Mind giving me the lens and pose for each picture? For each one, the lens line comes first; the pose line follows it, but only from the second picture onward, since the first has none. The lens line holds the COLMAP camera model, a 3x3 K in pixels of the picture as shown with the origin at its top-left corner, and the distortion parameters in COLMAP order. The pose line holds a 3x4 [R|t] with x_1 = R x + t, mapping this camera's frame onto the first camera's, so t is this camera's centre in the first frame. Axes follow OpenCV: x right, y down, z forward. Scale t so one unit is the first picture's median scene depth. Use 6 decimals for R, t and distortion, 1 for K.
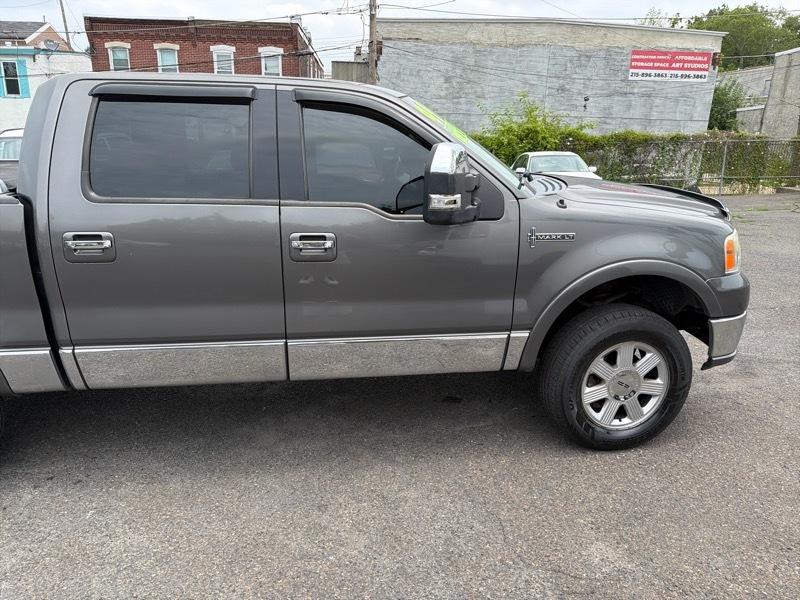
lens RADIAL K [[563.5, 0, 402.0], [0, 563.5, 311.0], [0, 0, 1]] dist [0.028920, -0.040901]
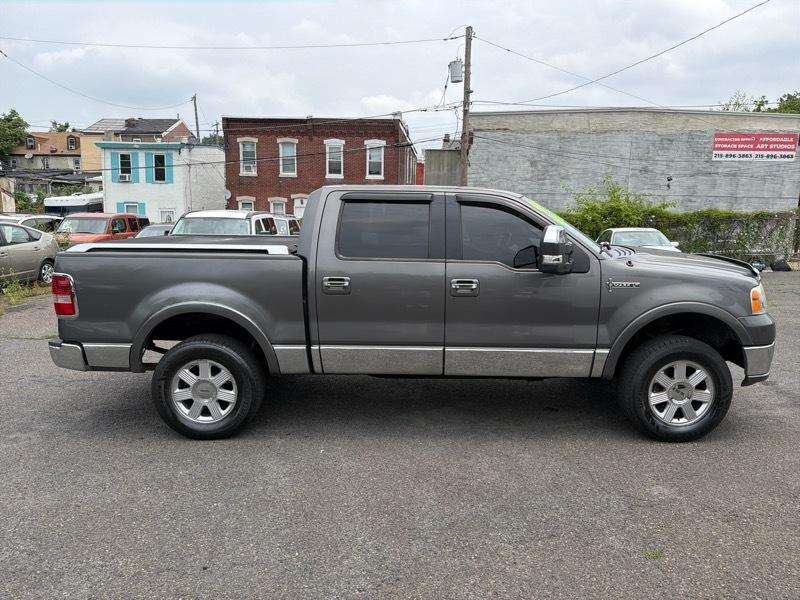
lens RADIAL K [[563.9, 0, 400.9], [0, 563.9, 297.6], [0, 0, 1]] dist [0.048757, -0.066727]
pose [[0.989621, 0.017839, -0.142590, -0.090874], [-0.039150, 0.988200, -0.148083, 0.130069], [0.138266, 0.152128, 0.978642, -0.487735]]
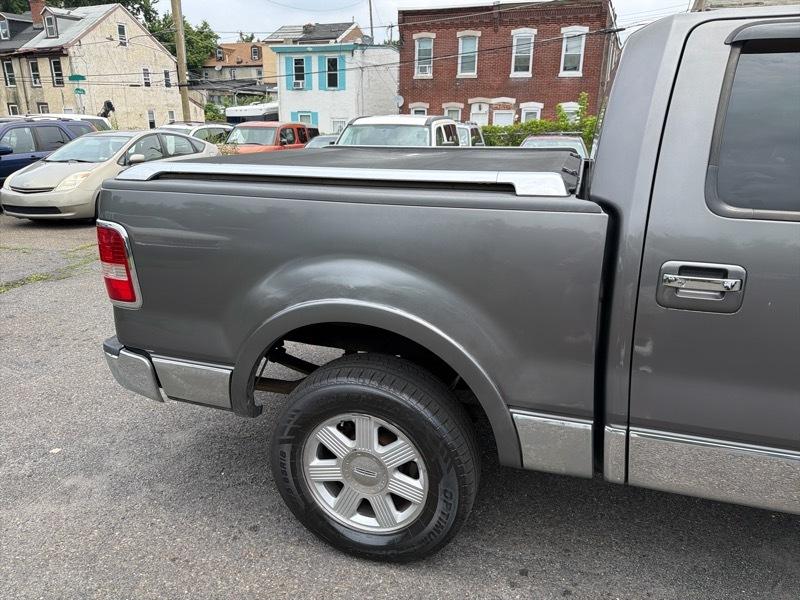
lens RADIAL K [[563.5, 0, 399.6], [0, 563.5, 310.4], [0, 0, 1]] dist [0.028920, -0.040901]
pose [[0.907011, 0.121591, -0.403171, -0.464700], [-0.113511, 0.992563, 0.043979, -0.058760], [0.405520, 0.005875, 0.914067, 0.221961]]
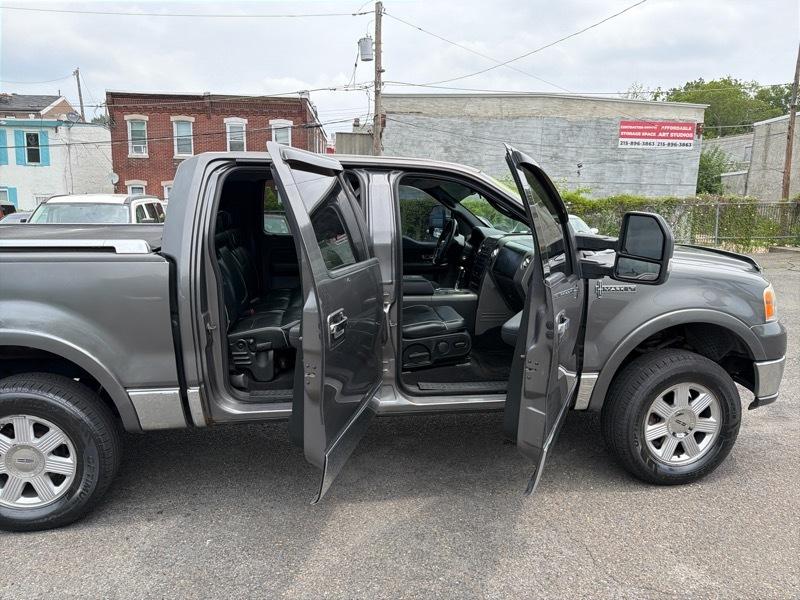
lens RADIAL K [[563.5, 0, 397.2], [0, 563.5, 304.0], [0, 0, 1]] dist [0.028920, -0.040901]
pose [[0.999981, -0.003910, 0.004760, -0.157225], [0.004444, 0.993021, -0.117855, 0.027691], [-0.004266, 0.117874, 0.993019, -0.109877]]
